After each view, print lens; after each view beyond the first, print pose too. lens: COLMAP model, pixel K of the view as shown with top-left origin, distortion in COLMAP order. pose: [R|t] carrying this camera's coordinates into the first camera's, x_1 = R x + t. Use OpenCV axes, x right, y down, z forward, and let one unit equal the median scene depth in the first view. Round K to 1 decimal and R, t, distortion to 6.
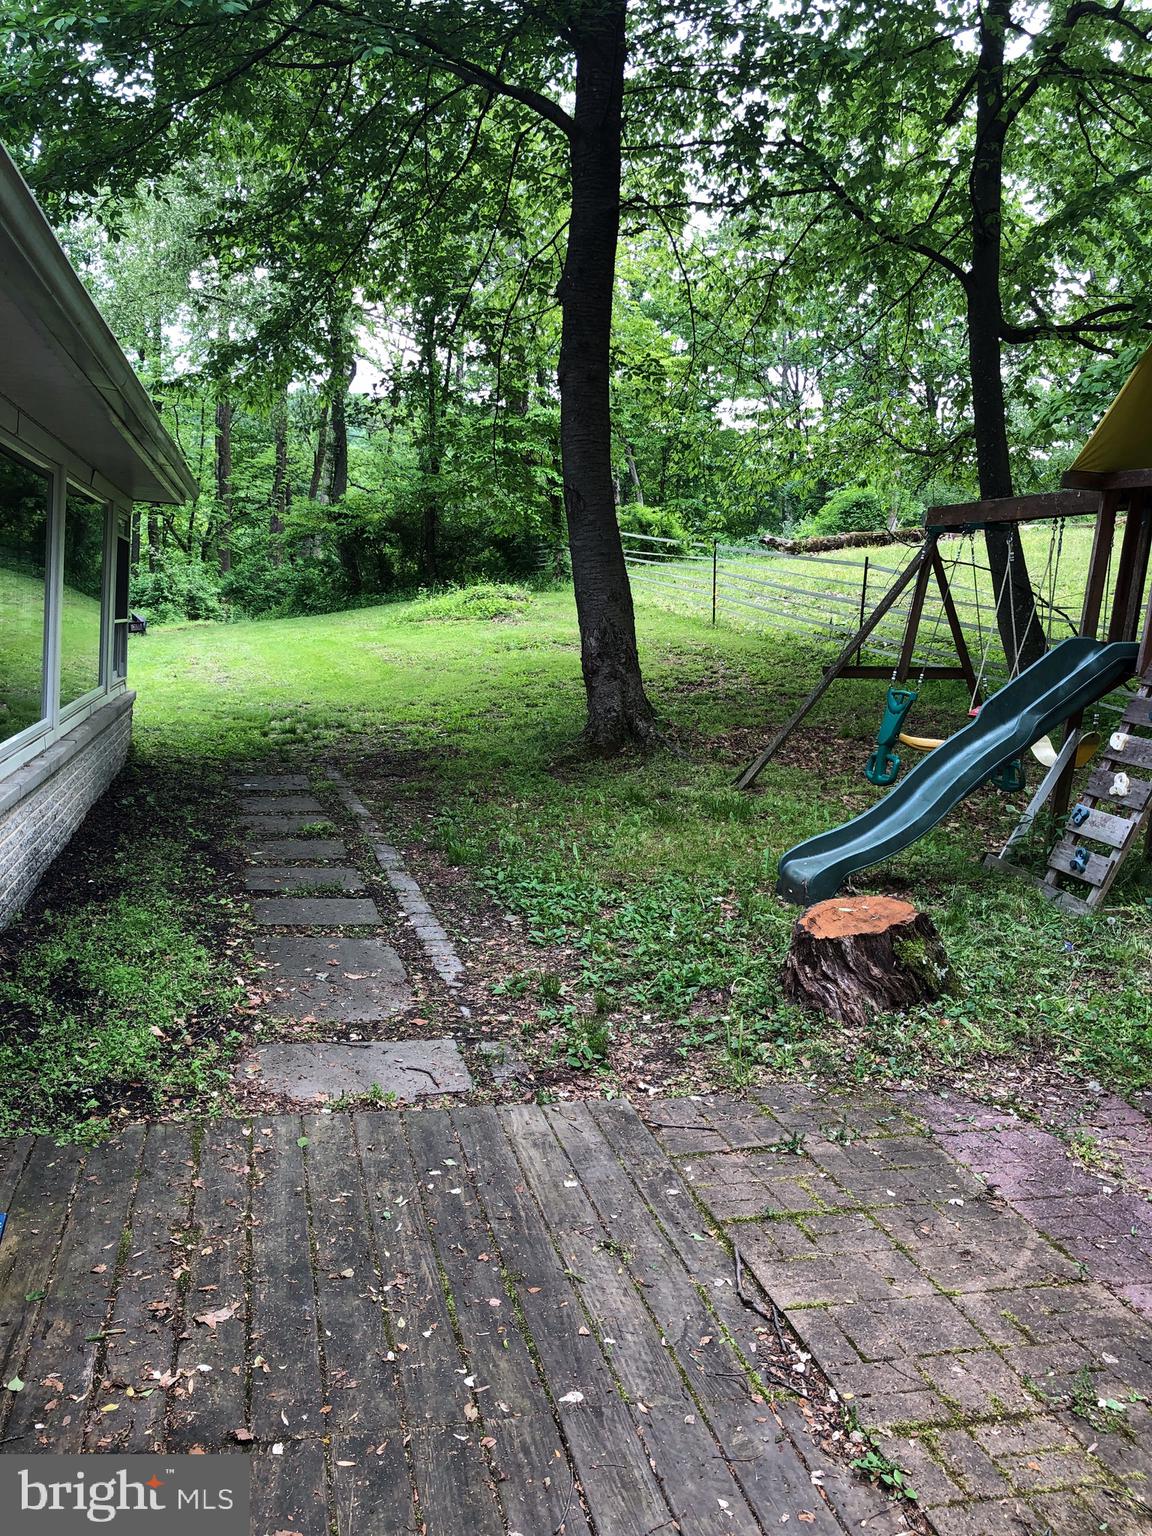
lens RADIAL K [[1264.9, 0, 574.5], [0, 1264.9, 762.6], [0, 0, 1]] dist [0.026675, -0.007862]
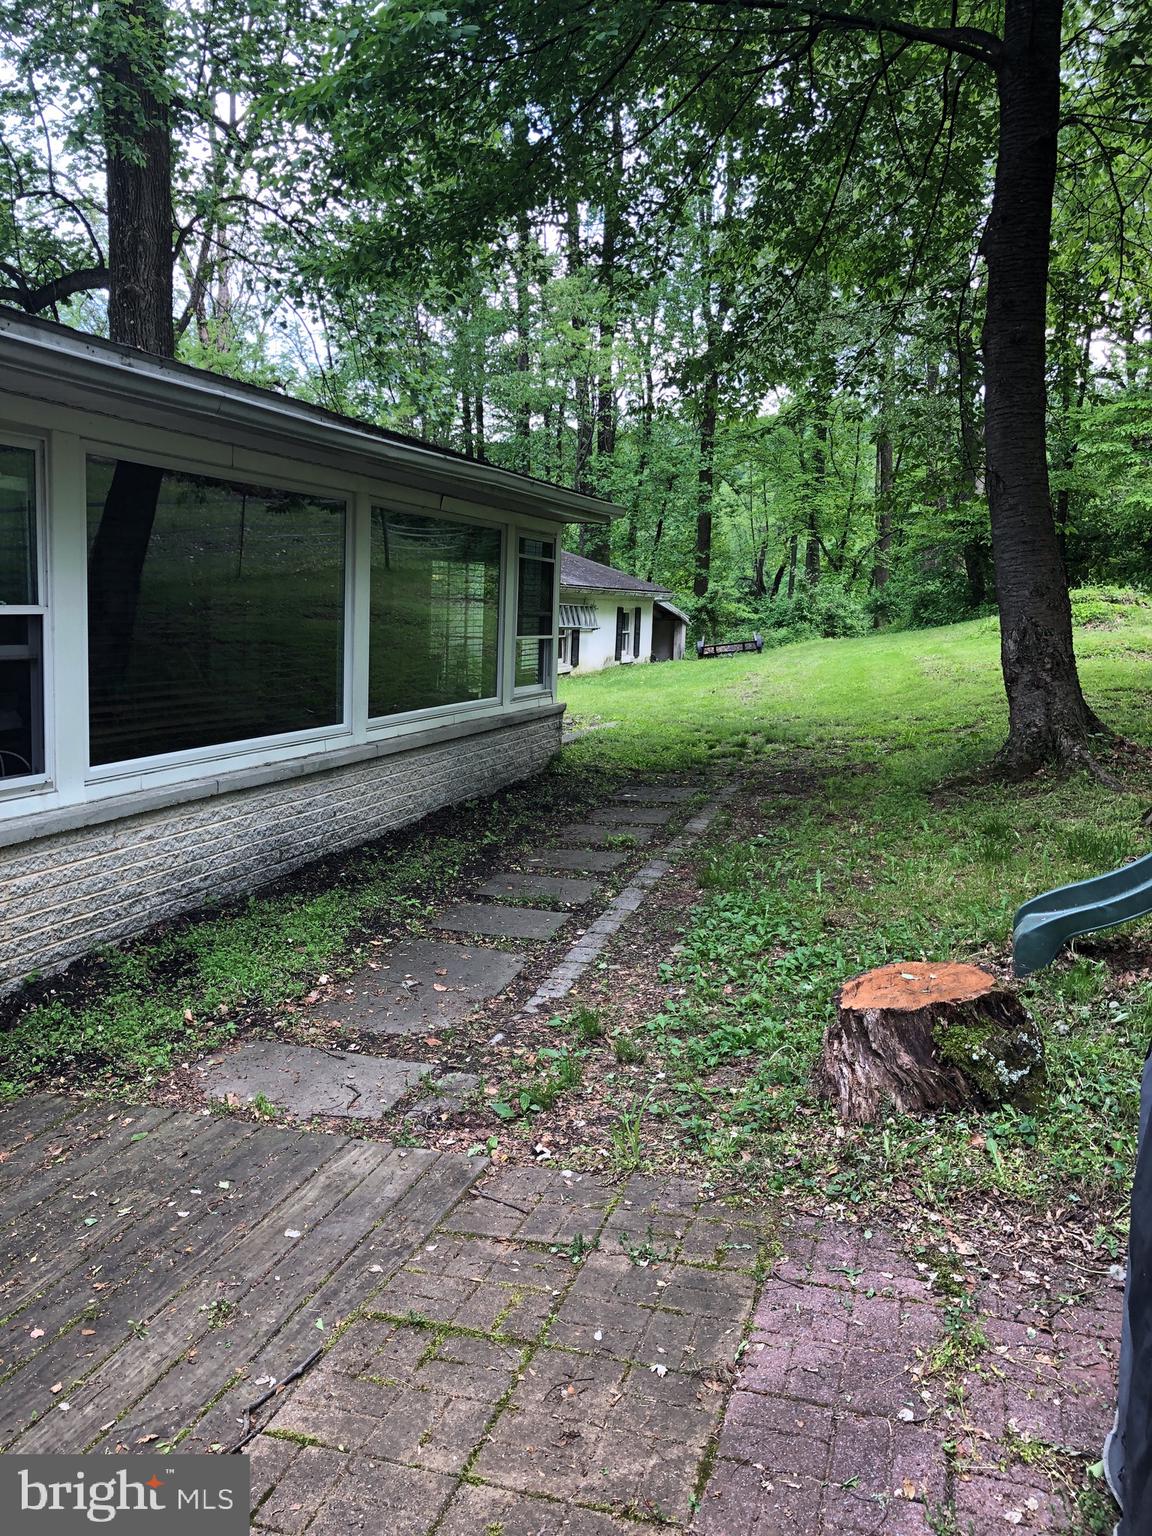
lens RADIAL K [[1264.9, 0, 574.8], [0, 1264.9, 772.2], [0, 0, 1]] dist [0.026675, -0.007862]
pose [[0.853849, 0.029462, -0.519687, 0.456166], [-0.033013, 0.999452, 0.002422, -0.004085], [0.519474, 0.015088, 0.854353, 0.236595]]
